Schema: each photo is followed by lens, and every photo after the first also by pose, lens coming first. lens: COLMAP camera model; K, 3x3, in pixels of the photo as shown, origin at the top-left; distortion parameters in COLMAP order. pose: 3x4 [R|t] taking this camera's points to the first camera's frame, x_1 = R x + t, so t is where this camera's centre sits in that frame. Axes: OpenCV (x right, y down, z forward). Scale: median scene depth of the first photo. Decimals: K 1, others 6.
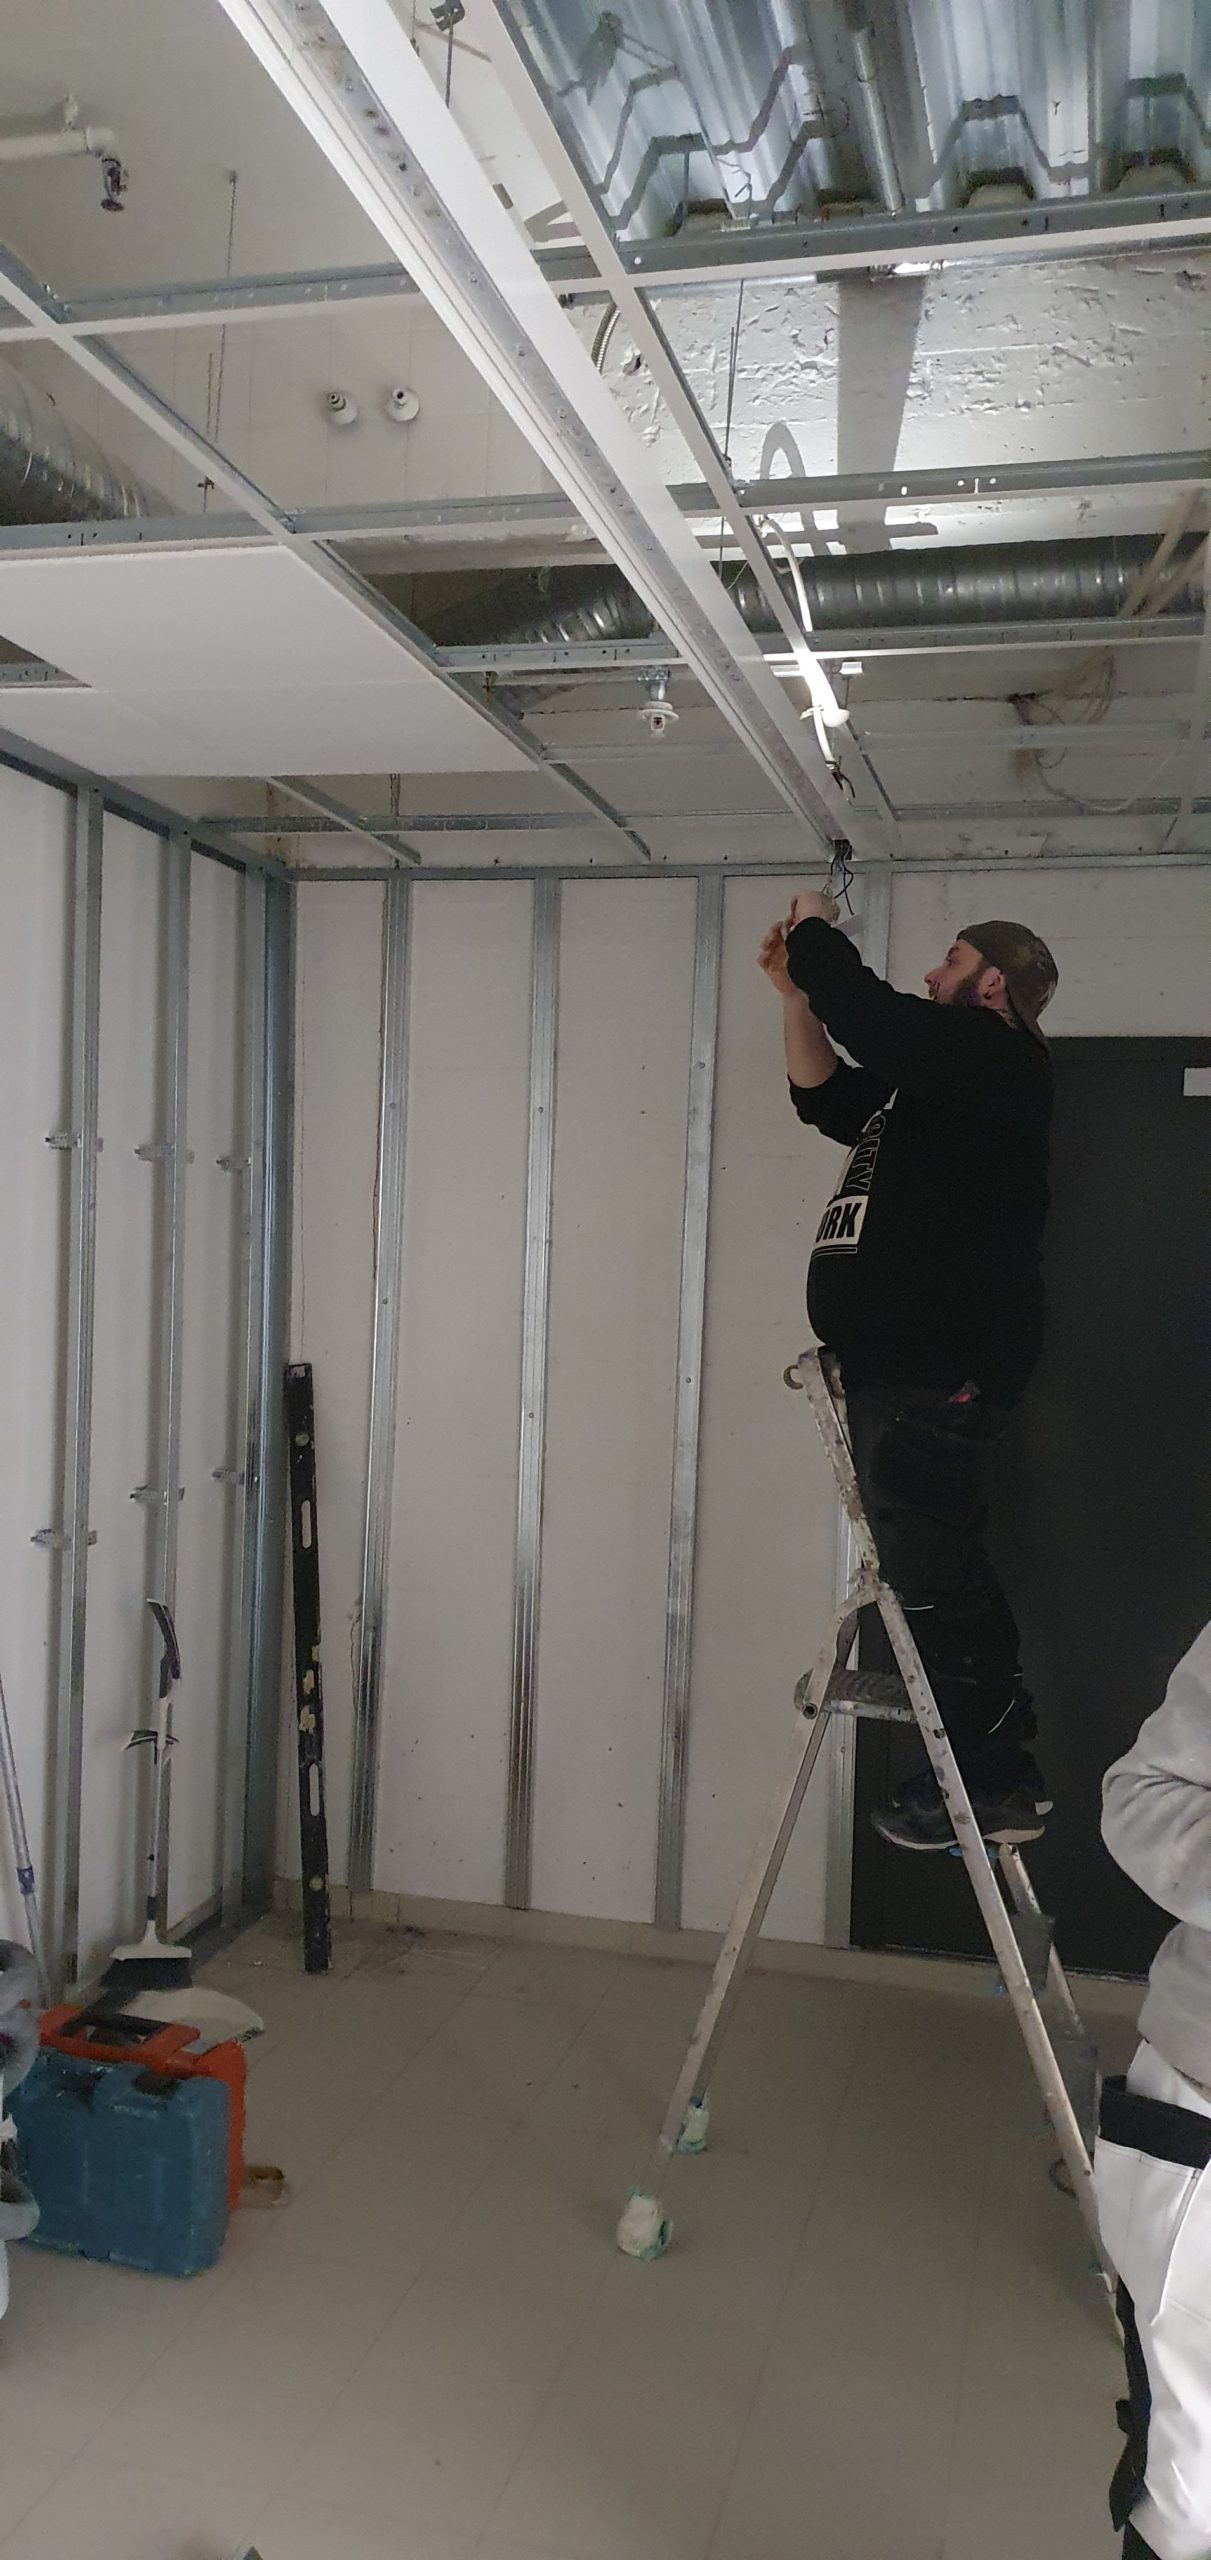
lens RADIAL K [[2039.0, 0, 601.1], [0, 2039.0, 1332.3], [0, 0, 1]] dist [0.071614, 0.001395]
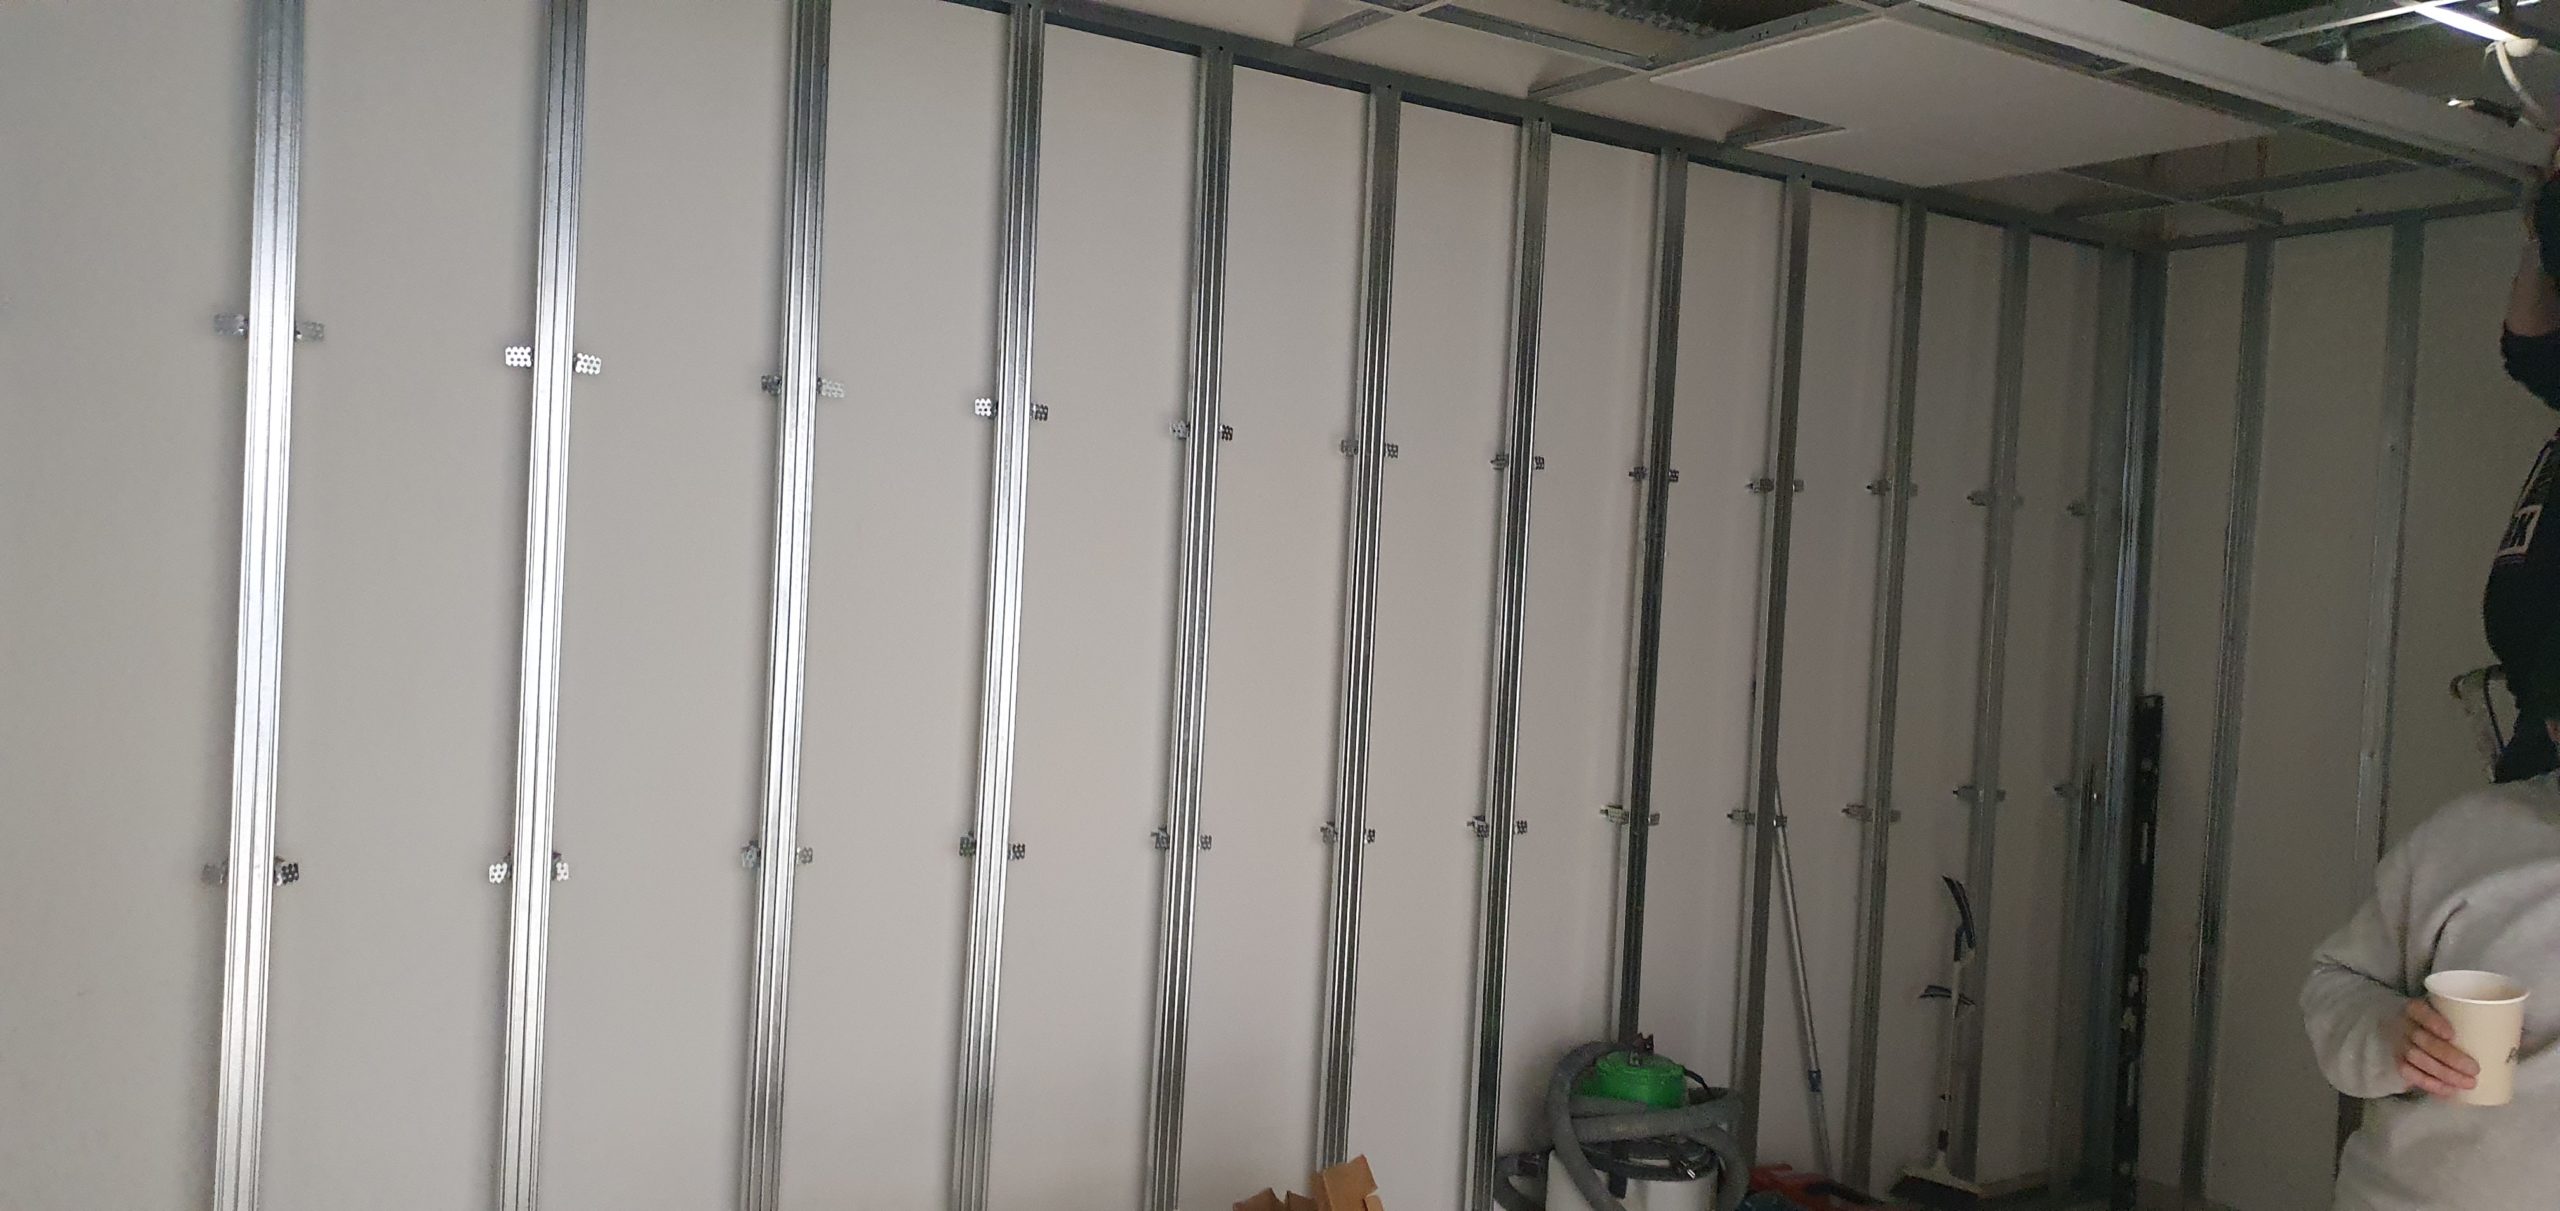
lens RADIAL K [[2039.0, 0, 1280.0], [0, 2039.0, 605.5], [0, 0, 1]] dist [0.071614, 0.001395]
pose [[0.758593, 0.012568, -0.651444, 0.228301], [-0.053230, 0.997667, -0.042738, 0.042152], [0.649387, 0.067097, 0.757492, -0.134153]]
